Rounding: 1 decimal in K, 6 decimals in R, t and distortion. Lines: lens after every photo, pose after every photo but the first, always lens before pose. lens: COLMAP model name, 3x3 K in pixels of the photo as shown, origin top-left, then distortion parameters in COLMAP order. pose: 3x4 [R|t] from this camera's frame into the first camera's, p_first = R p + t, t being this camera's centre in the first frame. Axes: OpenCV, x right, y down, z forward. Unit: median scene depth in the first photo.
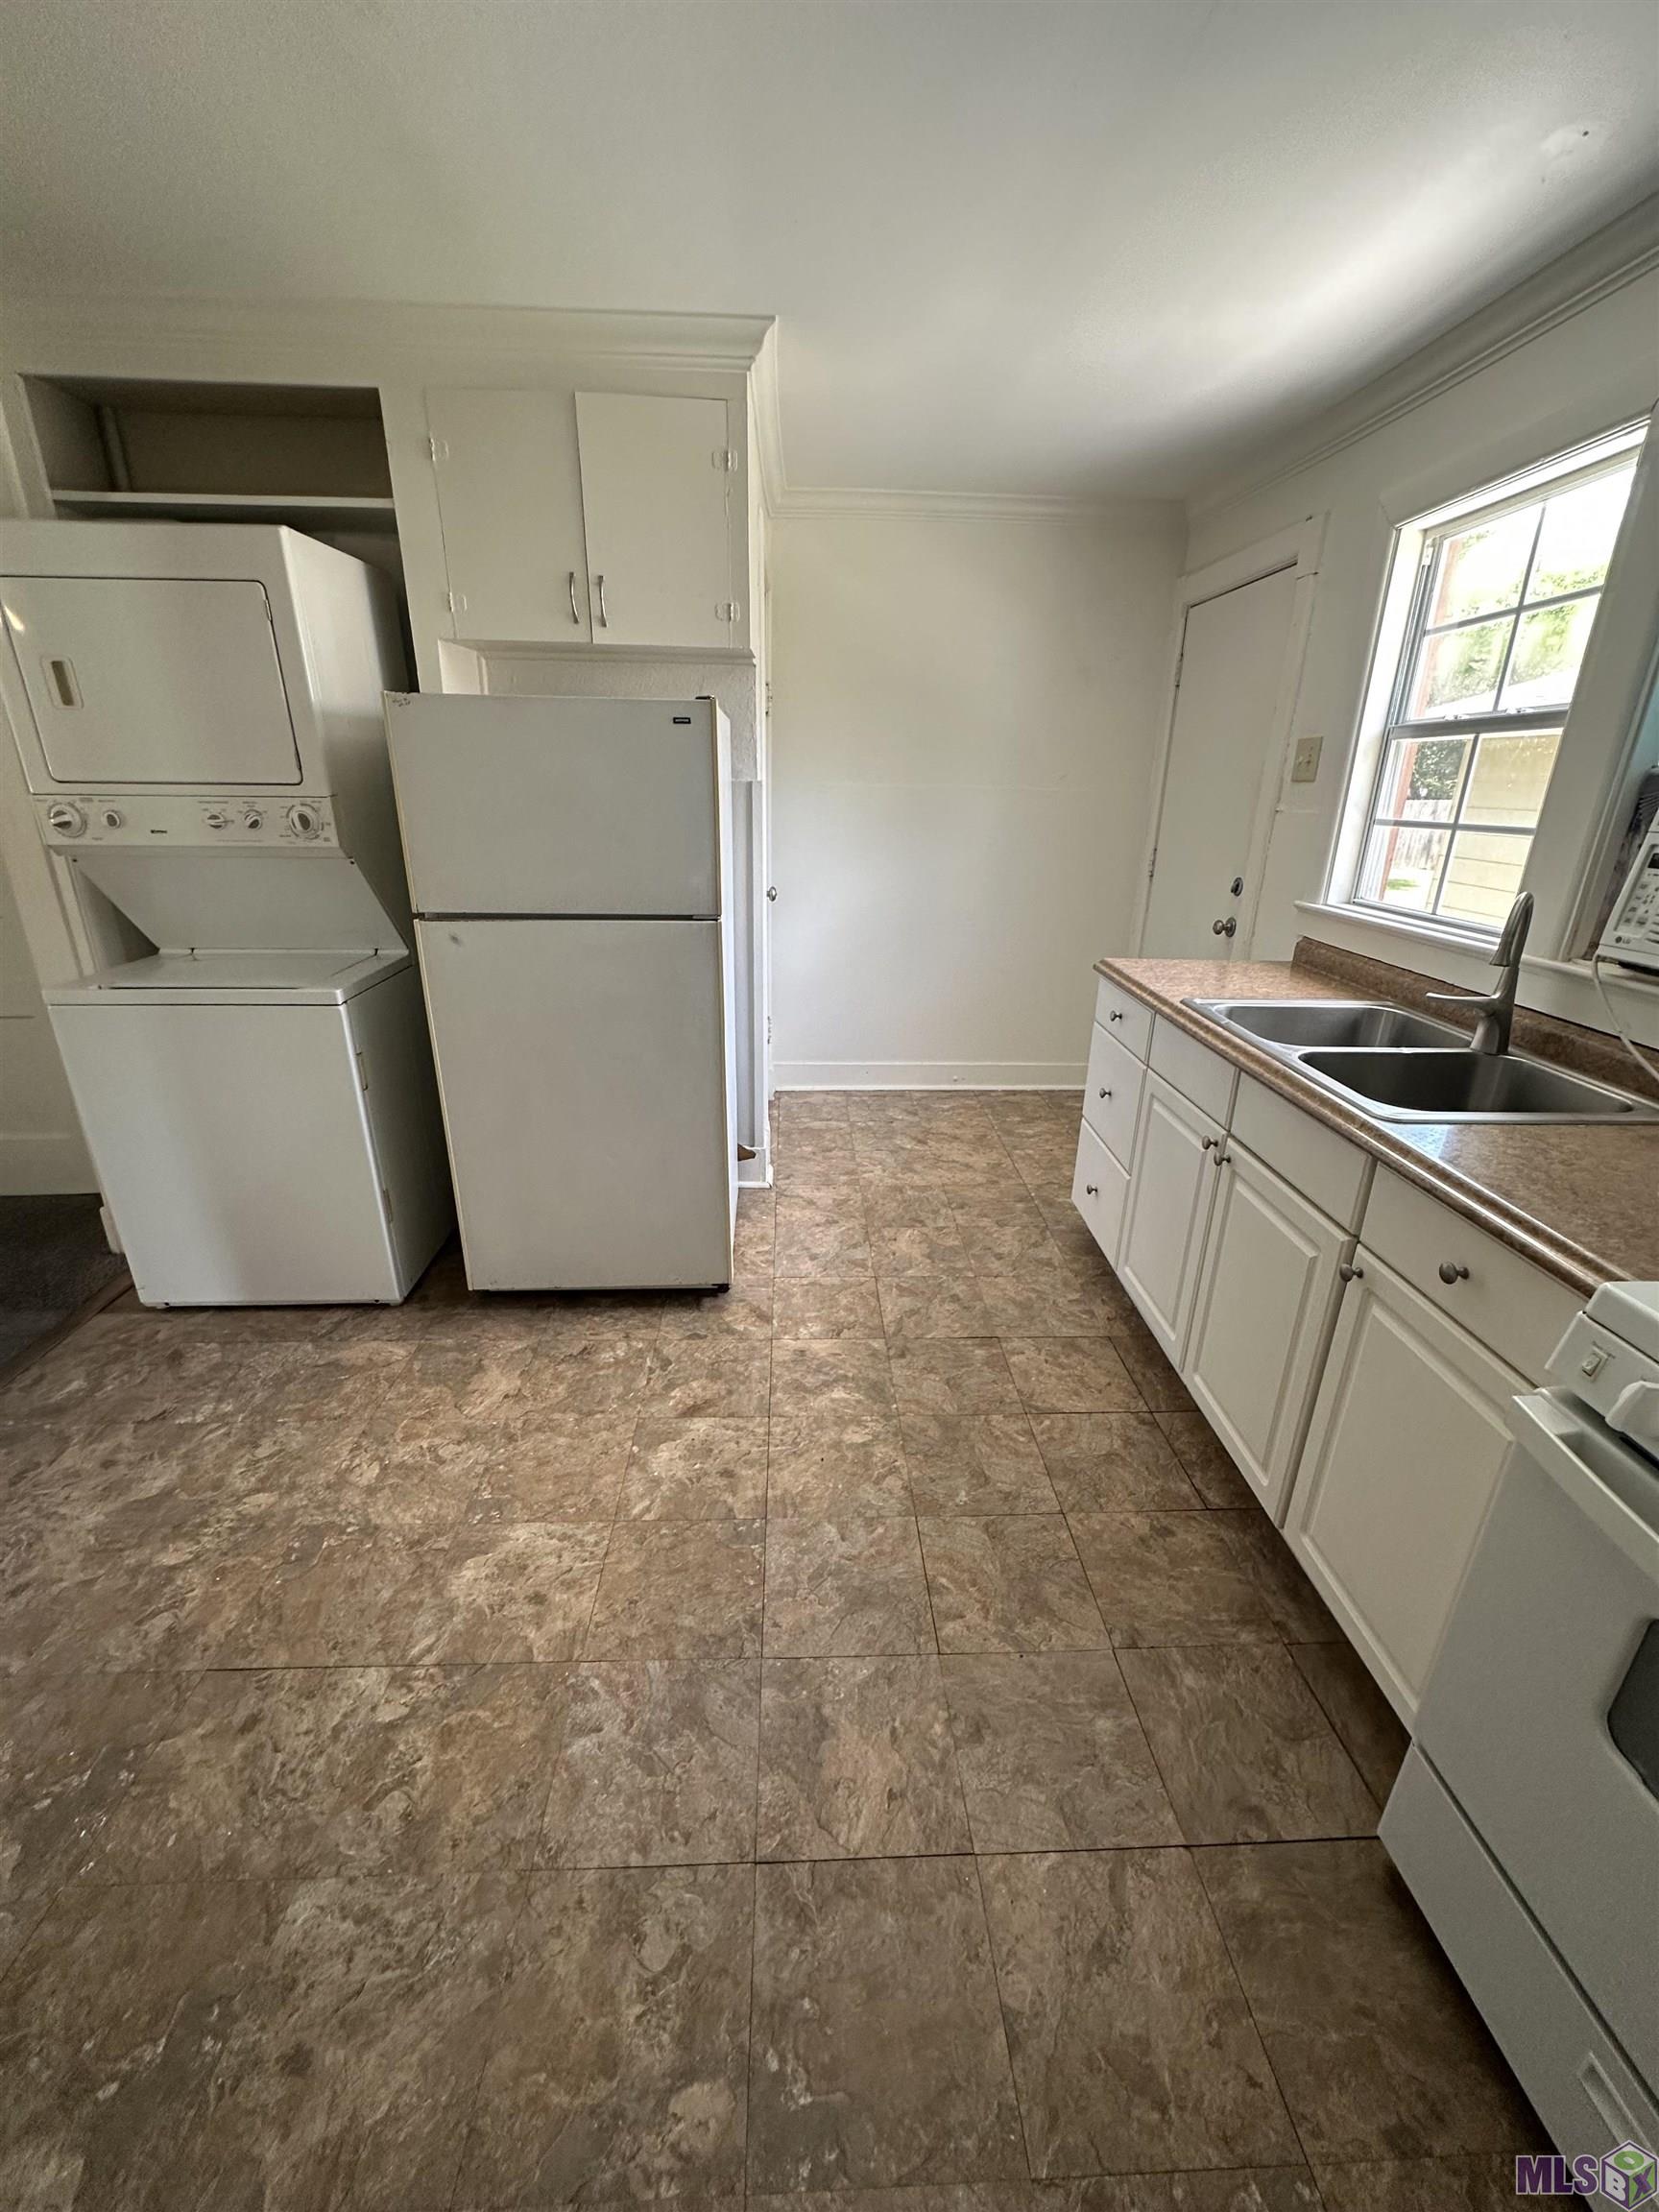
lens RADIAL K [[881.8, 0, 840.8], [0, 881.8, 1110.0], [0, 0, 1]] dist [-0.006232, 0.001448]
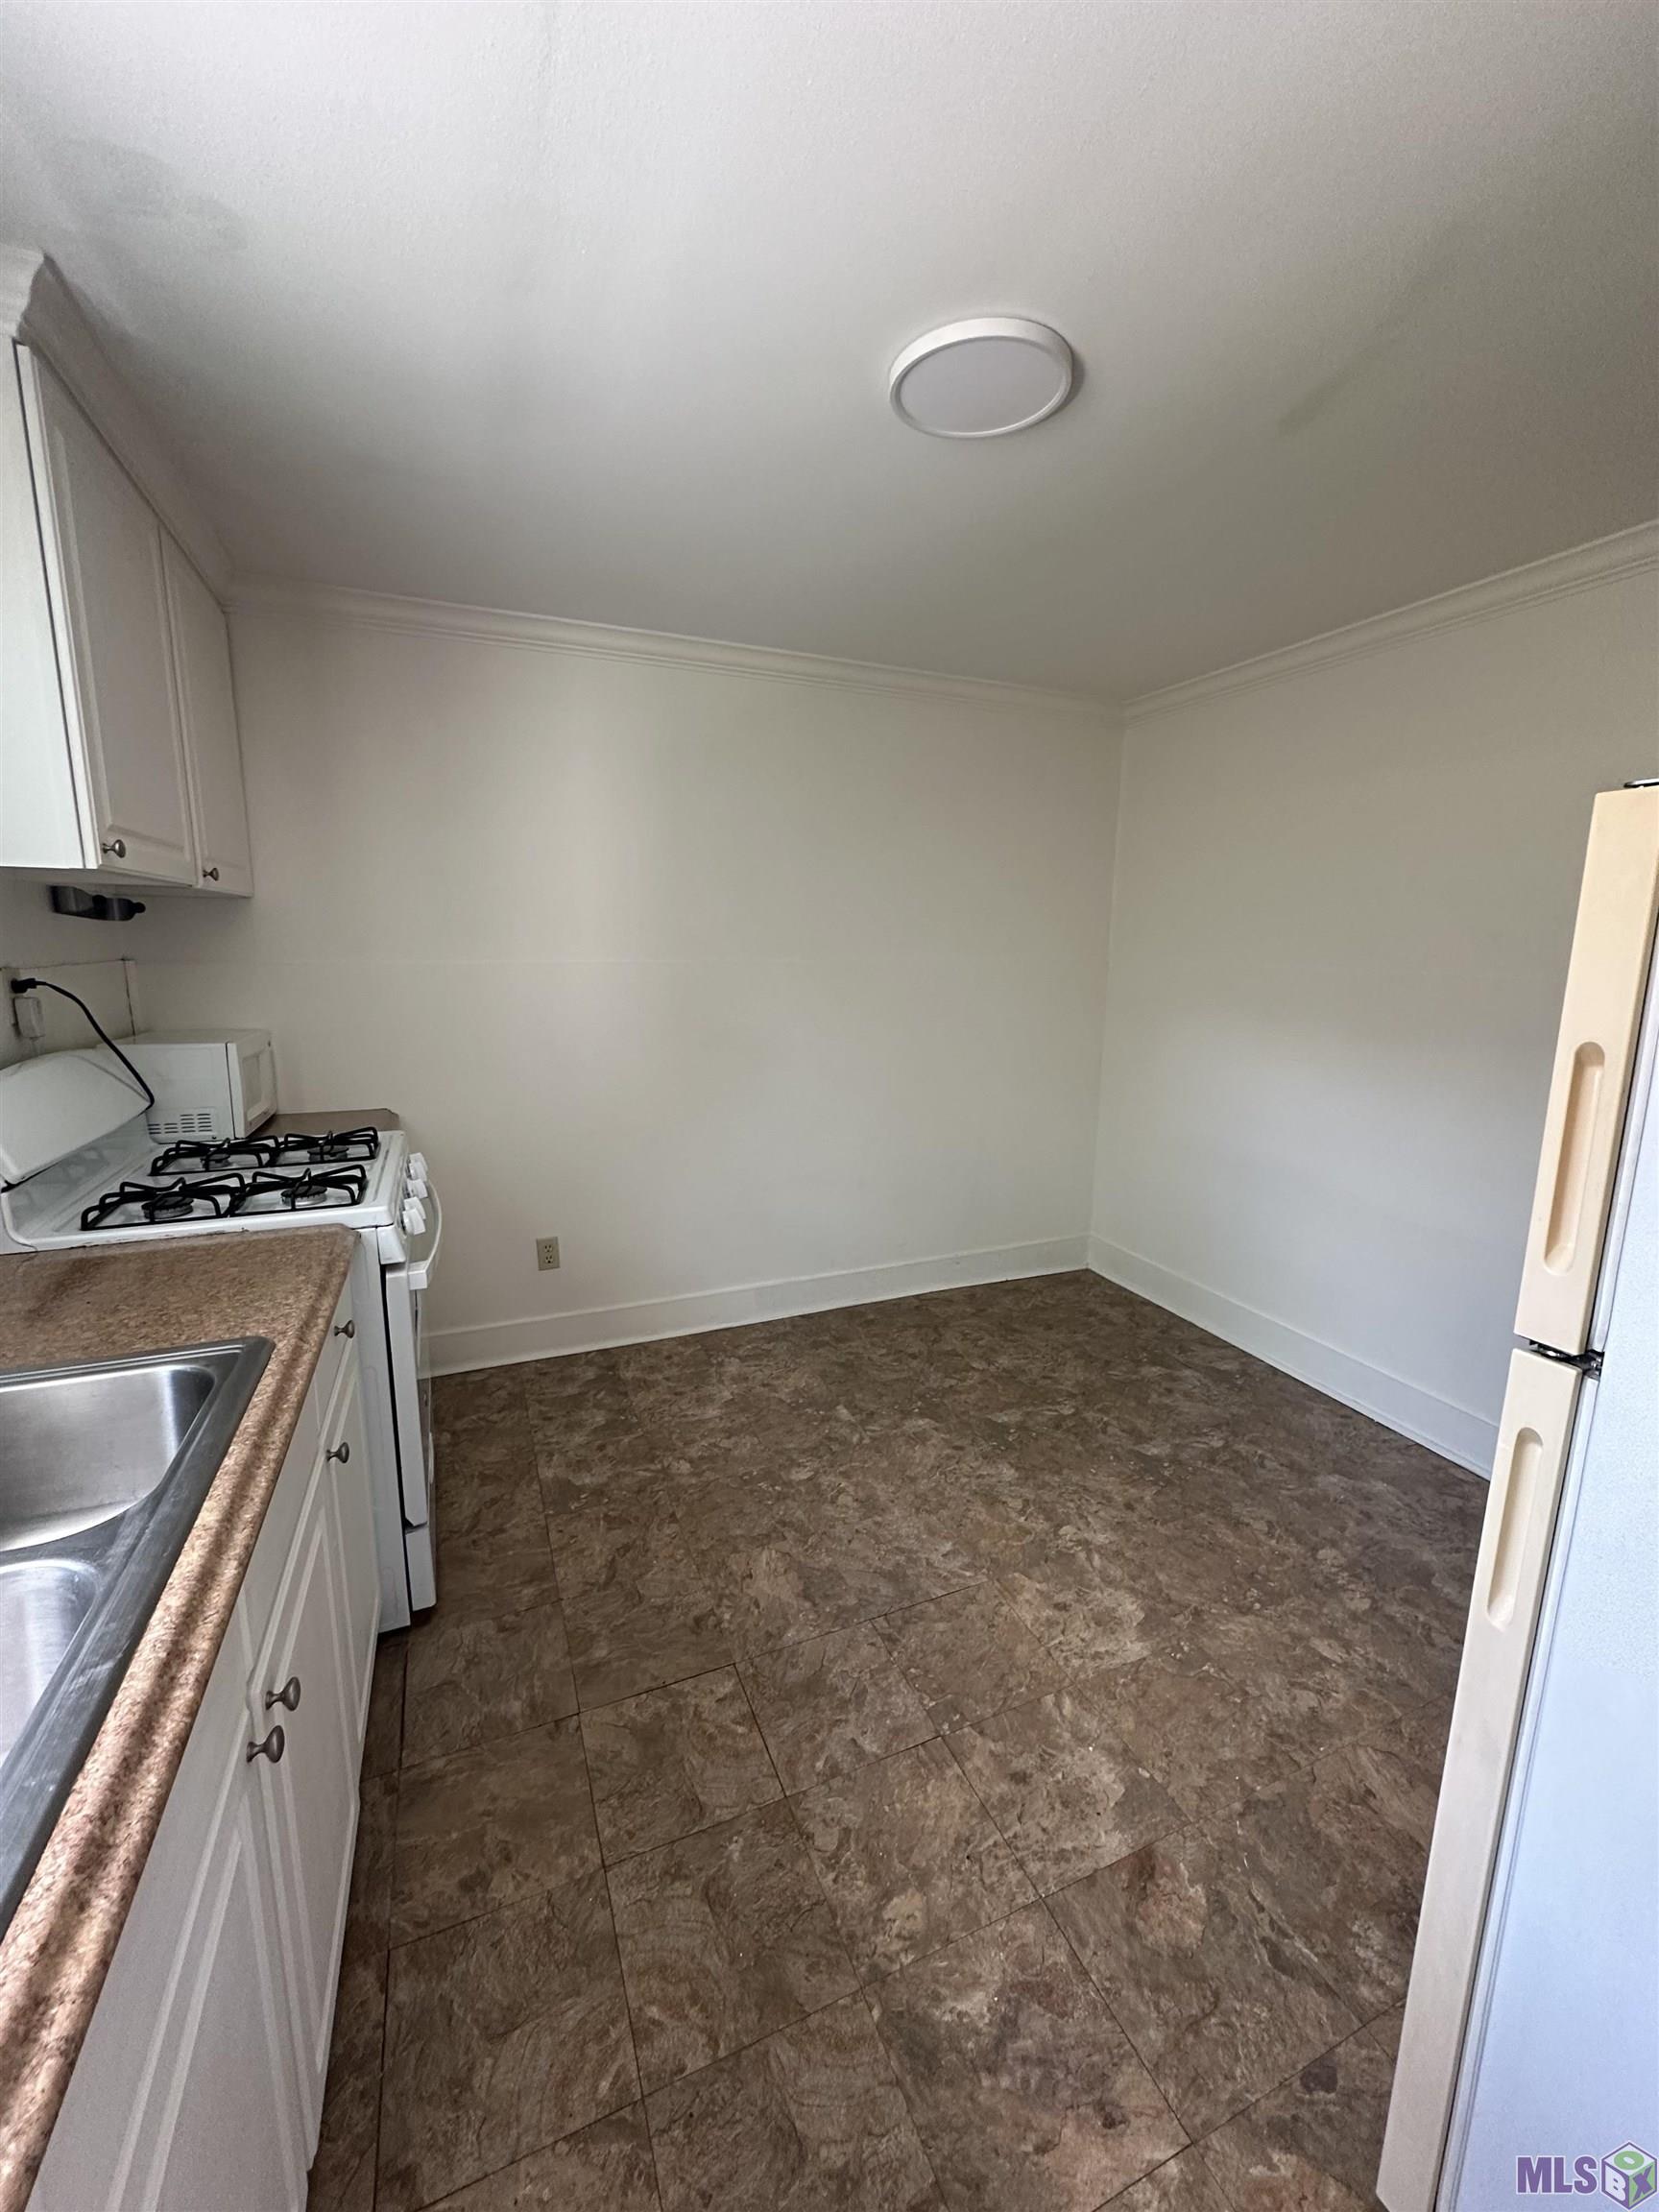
lens RADIAL K [[881.8, 0, 836.0], [0, 881.8, 1103.1], [0, 0, 1]] dist [-0.006232, 0.001448]
pose [[-0.937017, 0.027474, -0.348200, 0.345595], [-0.154386, 0.861654, 0.483444, -0.574389], [0.313310, 0.506753, -0.803143, 1.488305]]
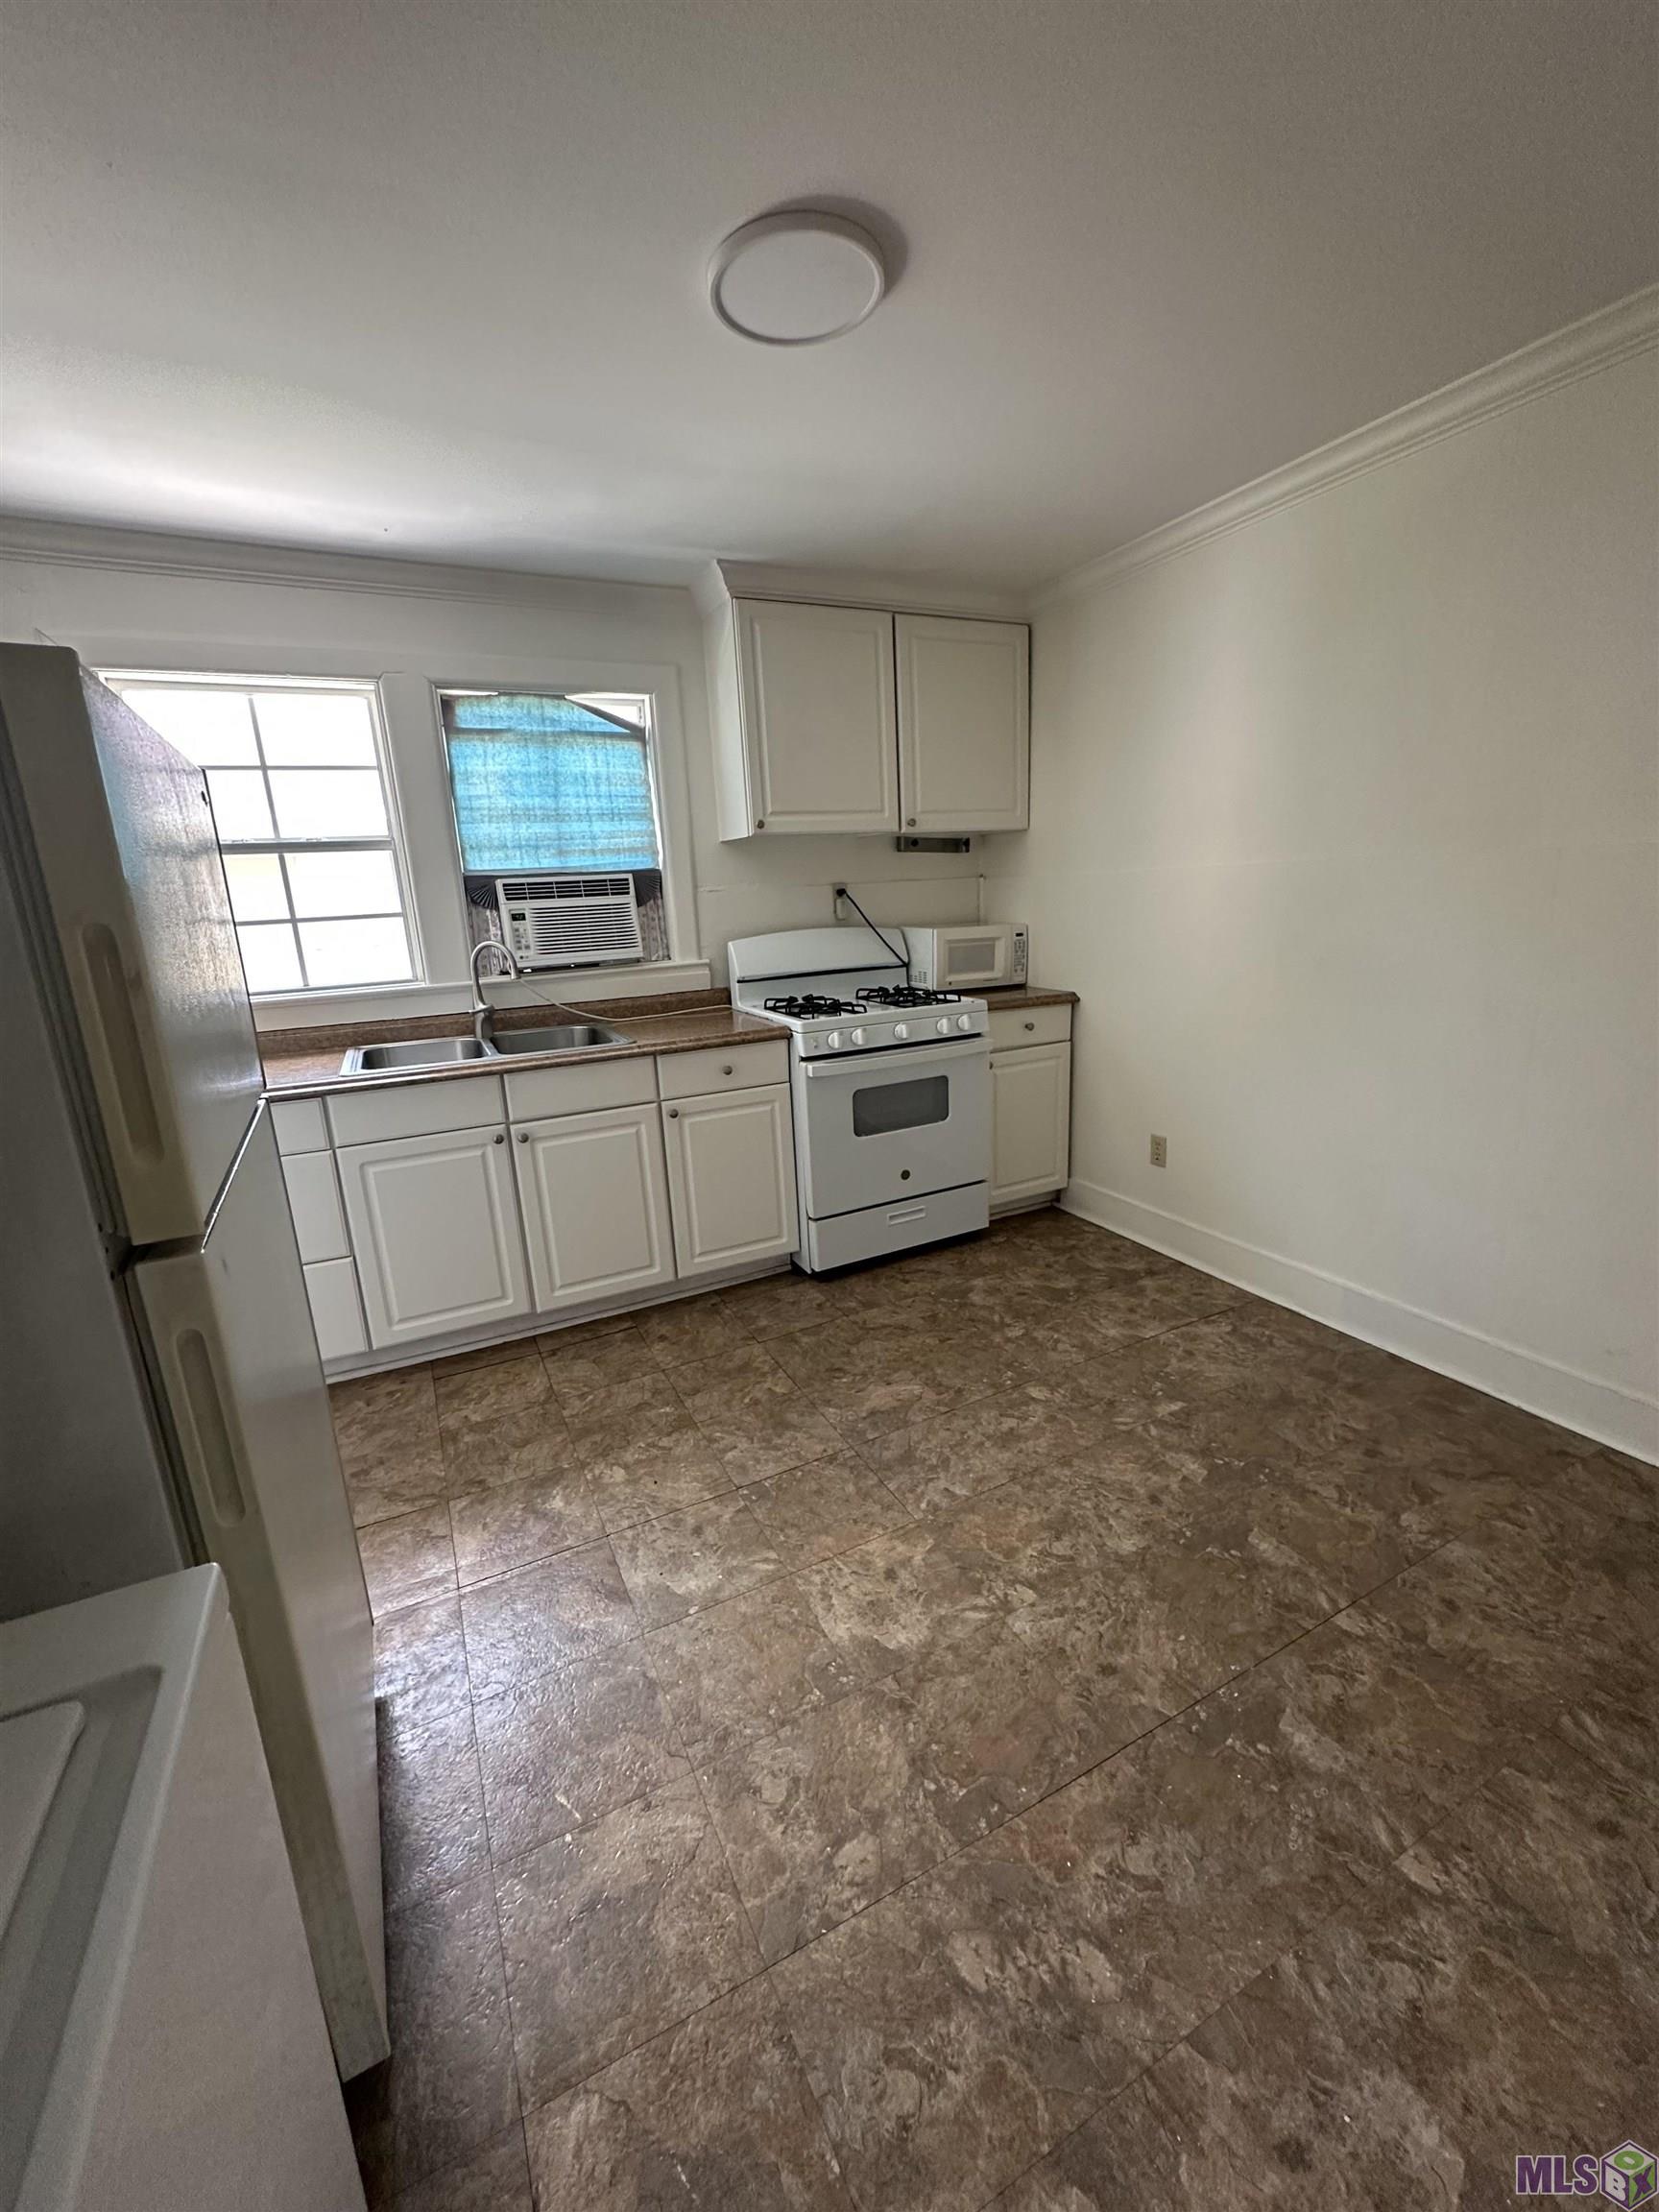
lens RADIAL K [[881.8, 0, 825.2], [0, 881.8, 1104.7], [0, 0, 1]] dist [-0.006232, 0.001448]
pose [[-0.400590, -0.228373, 0.887341, -1.140270], [0.355228, 0.853987, 0.380156, -0.402780], [-0.844595, 0.467495, -0.260975, 1.054457]]
